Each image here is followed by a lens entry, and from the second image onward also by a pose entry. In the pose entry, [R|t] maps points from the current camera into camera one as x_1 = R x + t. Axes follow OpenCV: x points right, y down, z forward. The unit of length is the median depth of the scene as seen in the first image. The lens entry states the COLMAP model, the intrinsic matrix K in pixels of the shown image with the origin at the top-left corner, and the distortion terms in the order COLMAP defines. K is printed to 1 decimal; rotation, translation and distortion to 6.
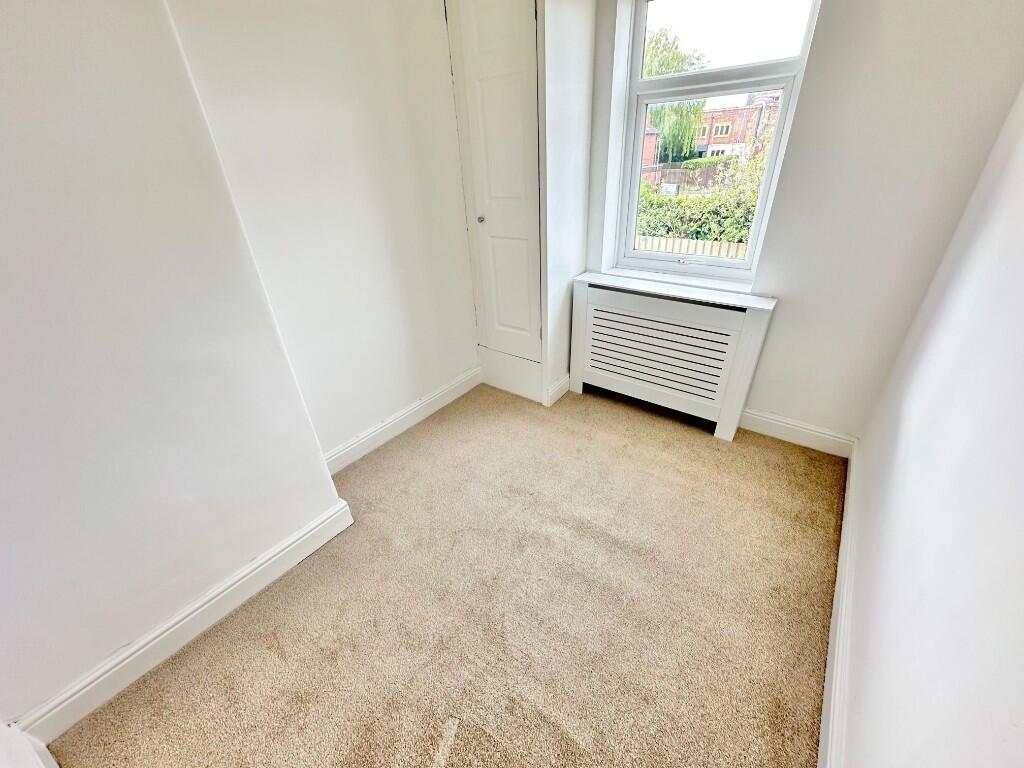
lens RADIAL K [[409.2, 0, 518.3], [0, 409.2, 390.4], [0, 0, 1]] dist [-0.002827, 0.000272]
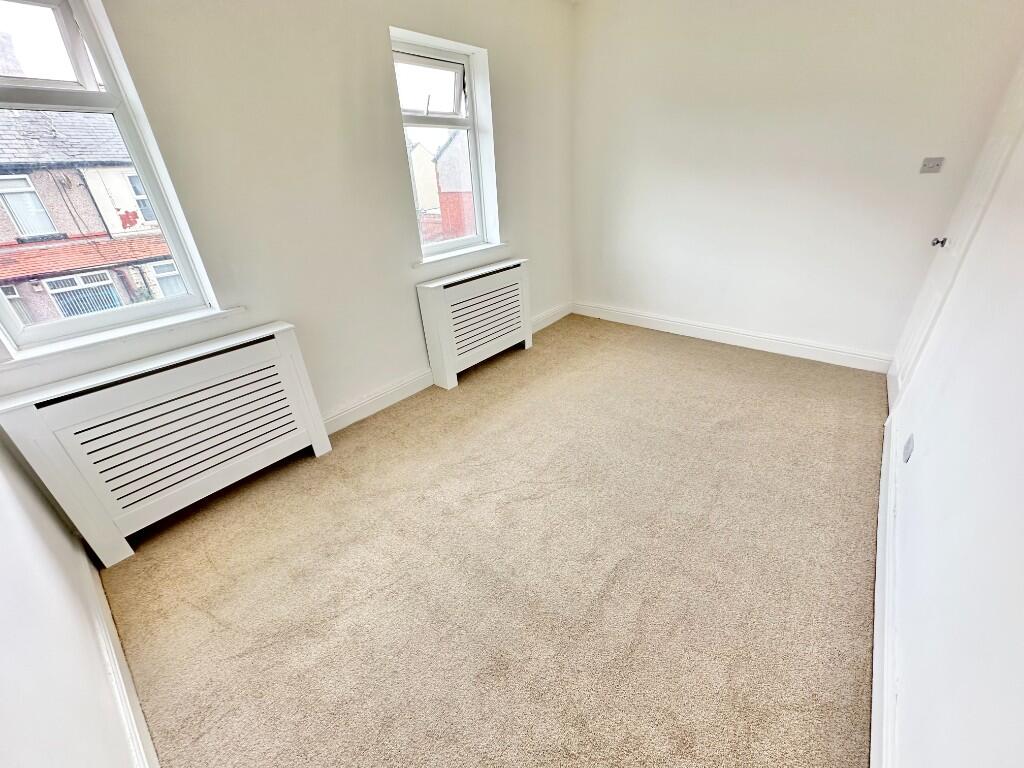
lens RADIAL K [[409.2, 0, 516.5], [0, 409.2, 376.9], [0, 0, 1]] dist [-0.002827, 0.000272]
pose [[0.039980, -0.420998, 0.906180, -0.341606], [0.532624, 0.776297, 0.337157, -0.122185], [-0.845407, 0.469173, 0.255269, 0.238152]]
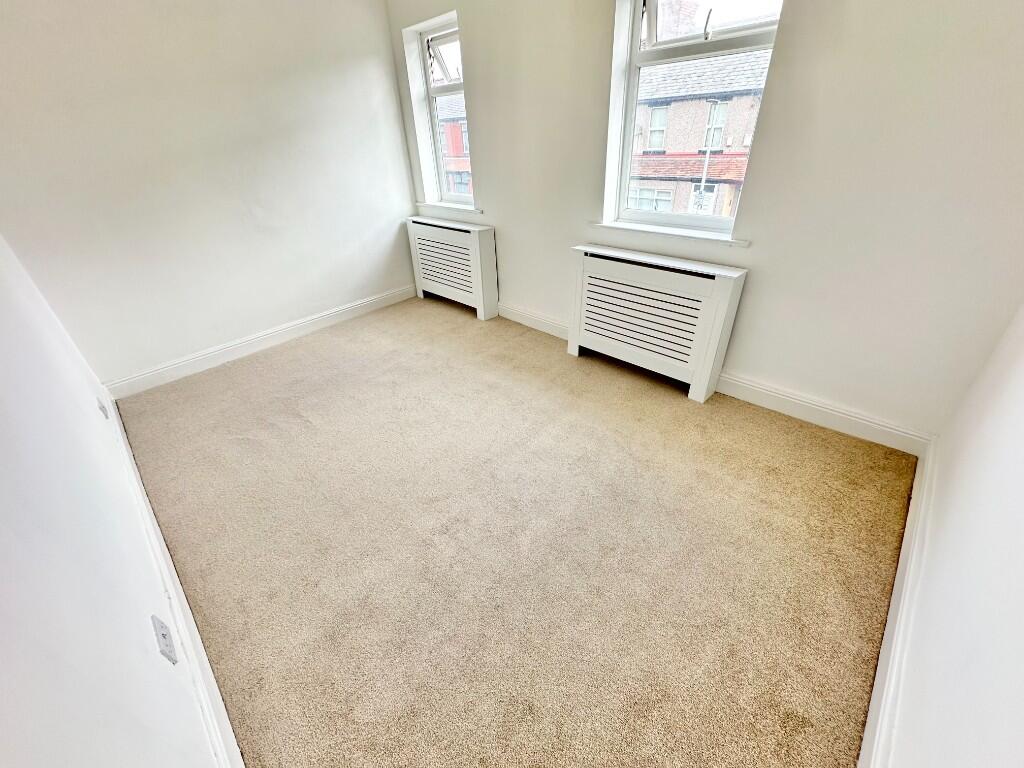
lens RADIAL K [[409.2, 0, 527.3], [0, 409.2, 383.9], [0, 0, 1]] dist [-0.002827, 0.000272]
pose [[0.994785, 0.052525, -0.087435, 0.154094], [-0.049107, 0.997960, 0.040796, 0.054810], [0.089399, -0.036289, 0.995335, -0.106524]]
